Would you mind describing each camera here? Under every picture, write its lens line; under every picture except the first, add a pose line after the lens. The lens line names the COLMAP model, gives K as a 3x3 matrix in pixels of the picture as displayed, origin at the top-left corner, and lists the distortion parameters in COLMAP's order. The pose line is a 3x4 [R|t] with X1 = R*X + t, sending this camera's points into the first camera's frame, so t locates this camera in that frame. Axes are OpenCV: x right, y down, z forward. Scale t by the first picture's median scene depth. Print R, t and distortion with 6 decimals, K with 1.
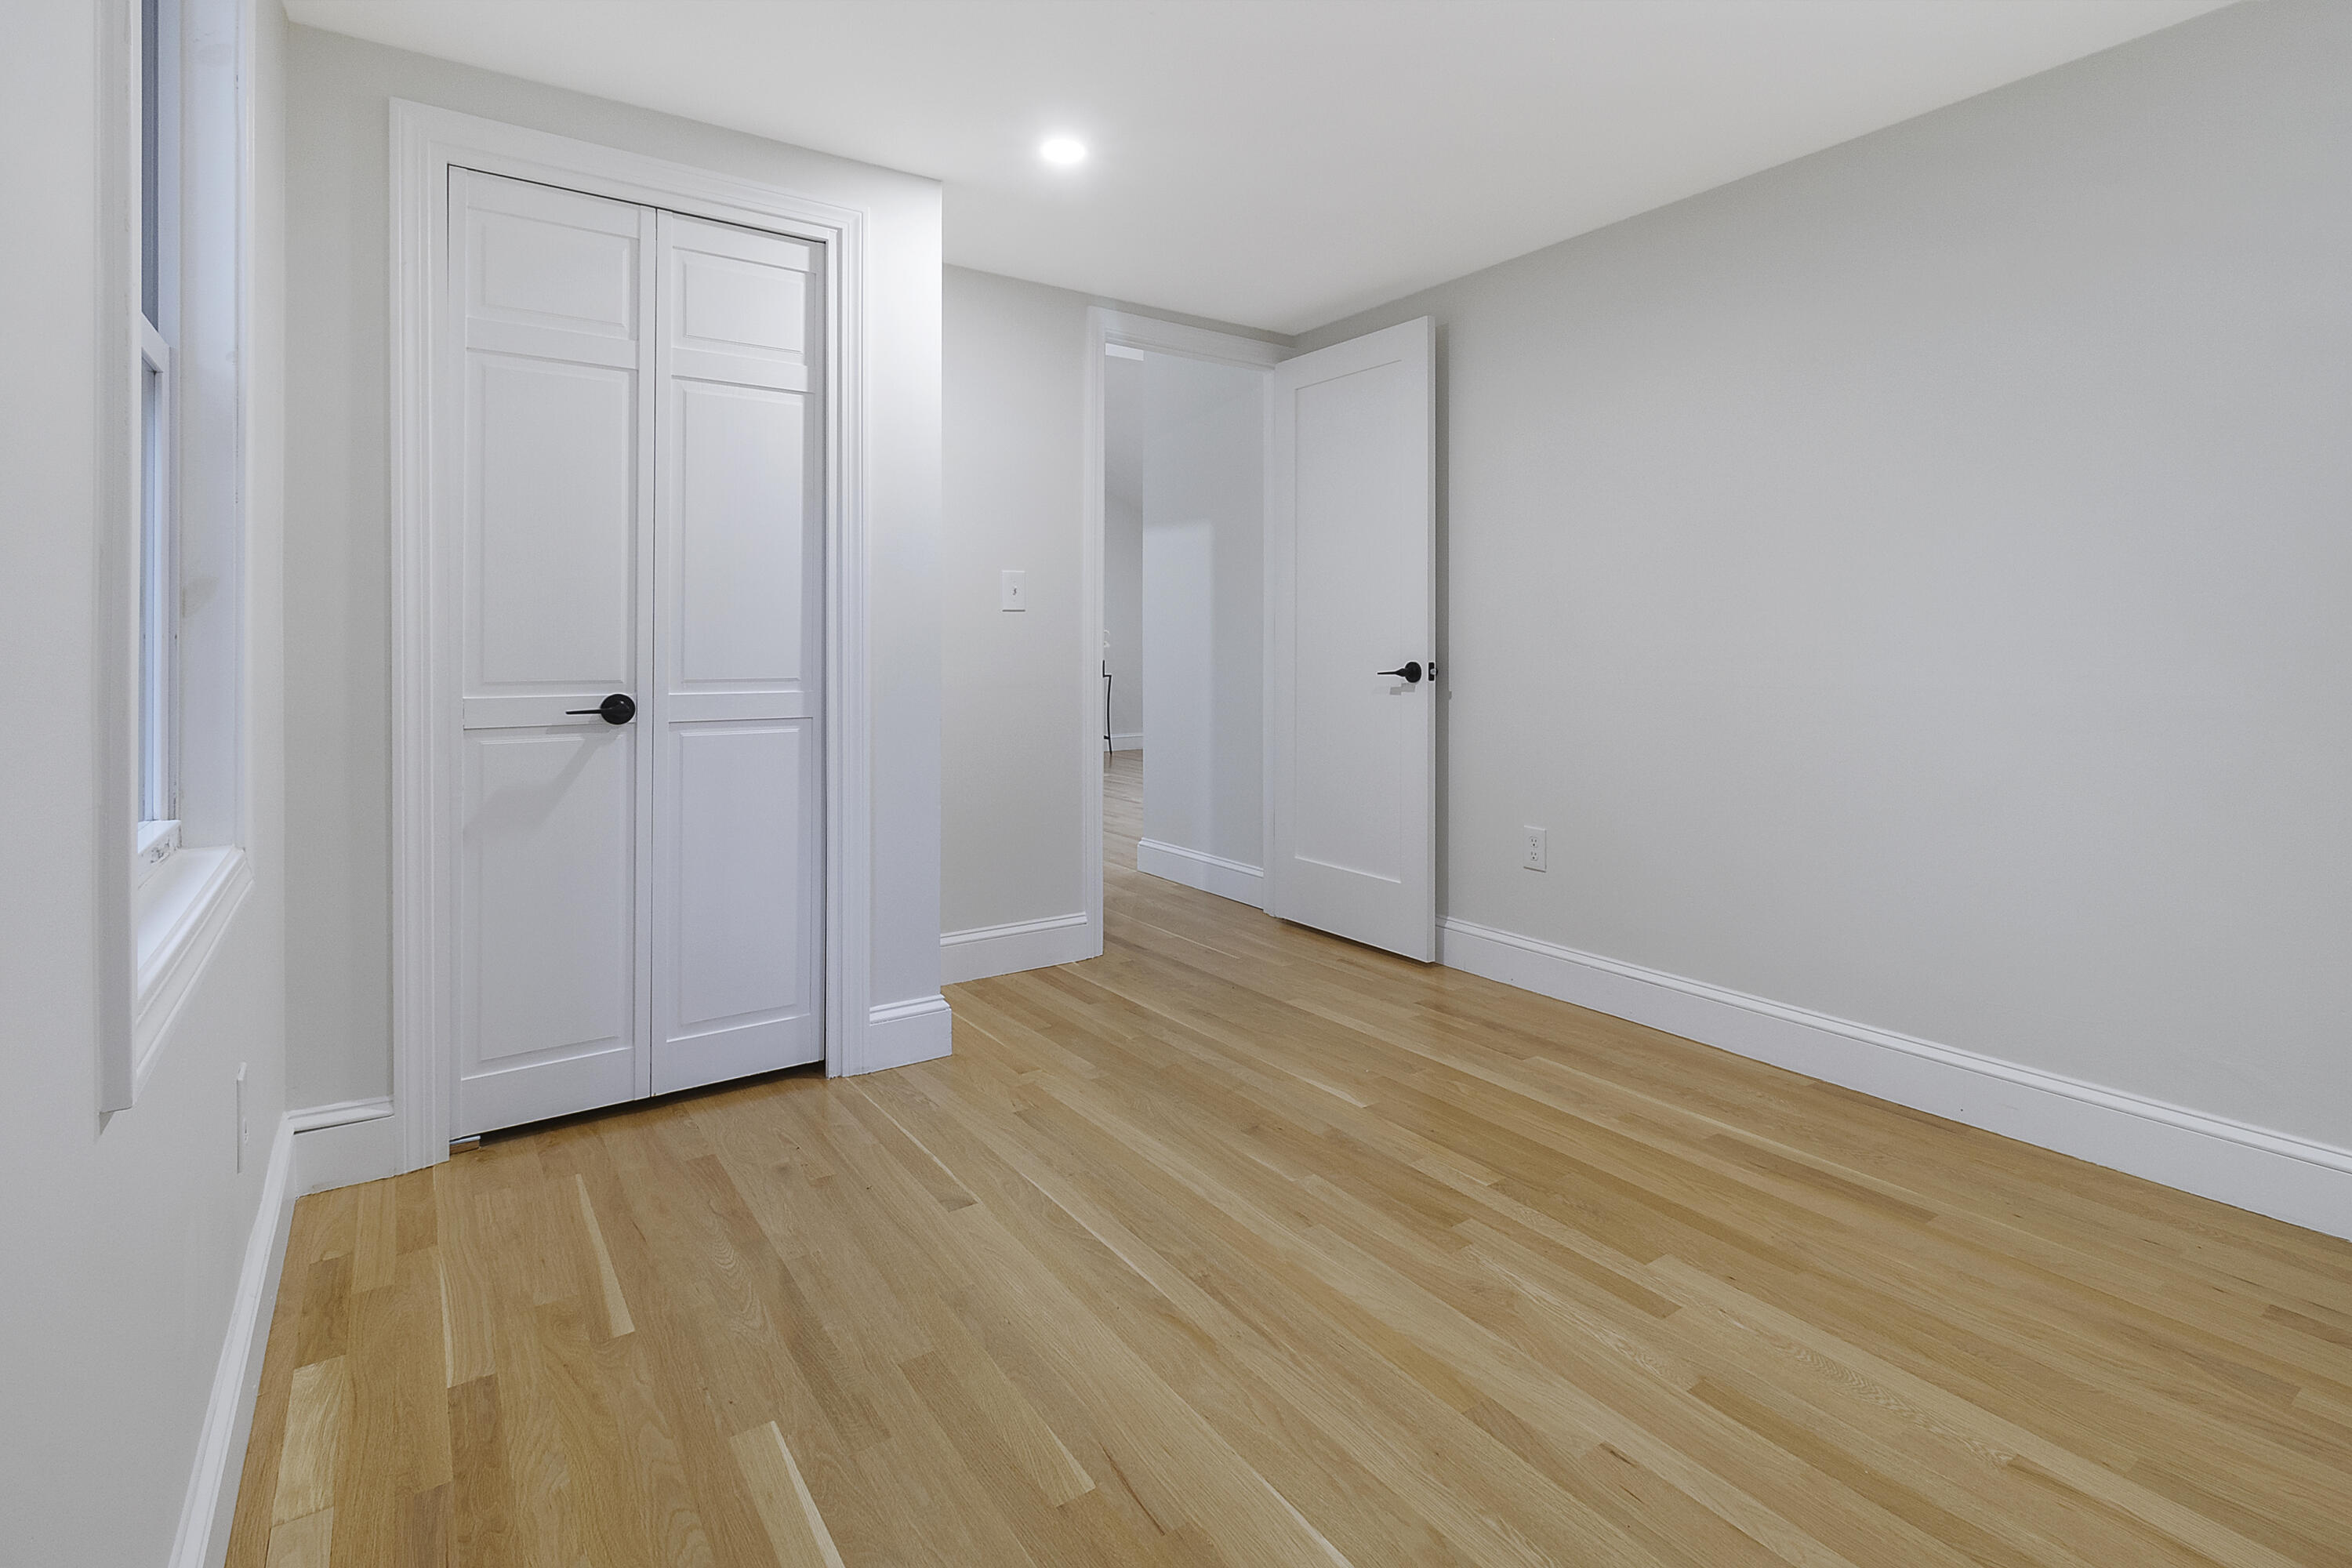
lens RADIAL K [[1134.2, 0, 1211.0], [0, 1134.2, 640.6], [0, 0, 1]] dist [0.002356, 0.000605]
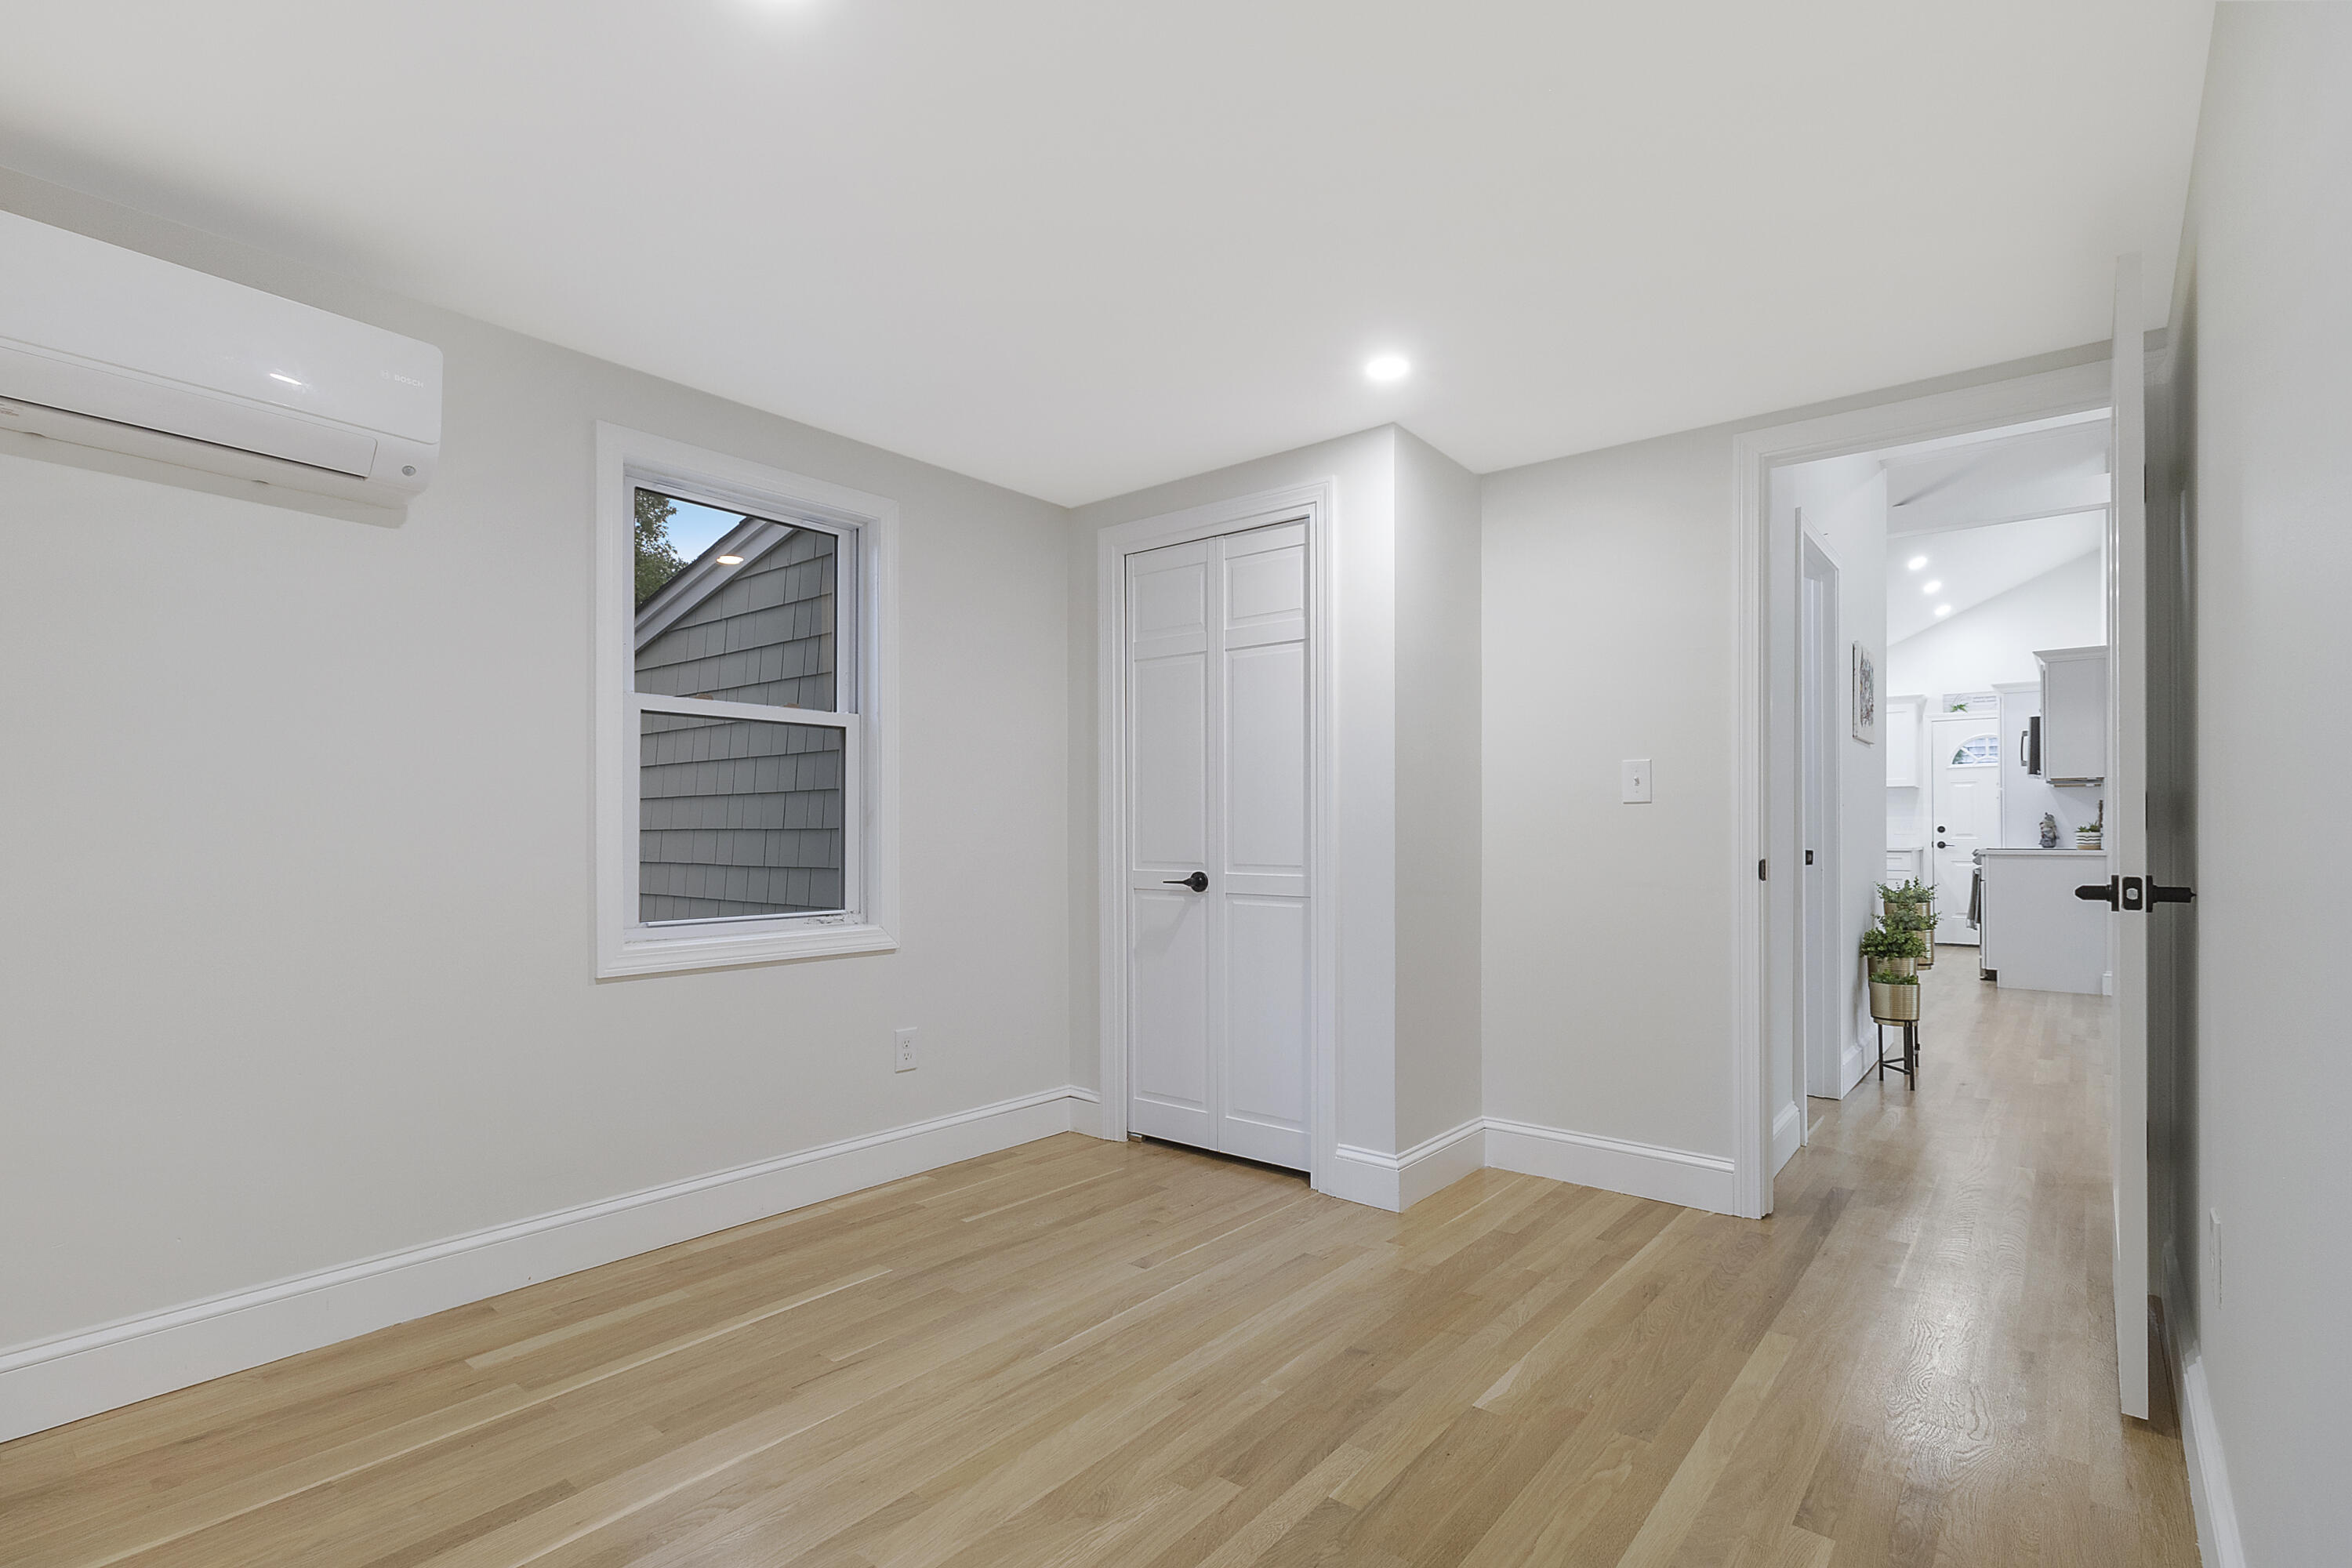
lens RADIAL K [[1105.2, 0, 1174.1], [0, 1105.2, 830.1], [0, 0, 1]] dist [-0.000236, 0.000026]
pose [[0.256841, -0.002660, -0.966450, 0.913112], [0.002028, 0.999995, -0.002214, -0.004345], [0.966452, -0.001391, 0.256845, 0.627262]]
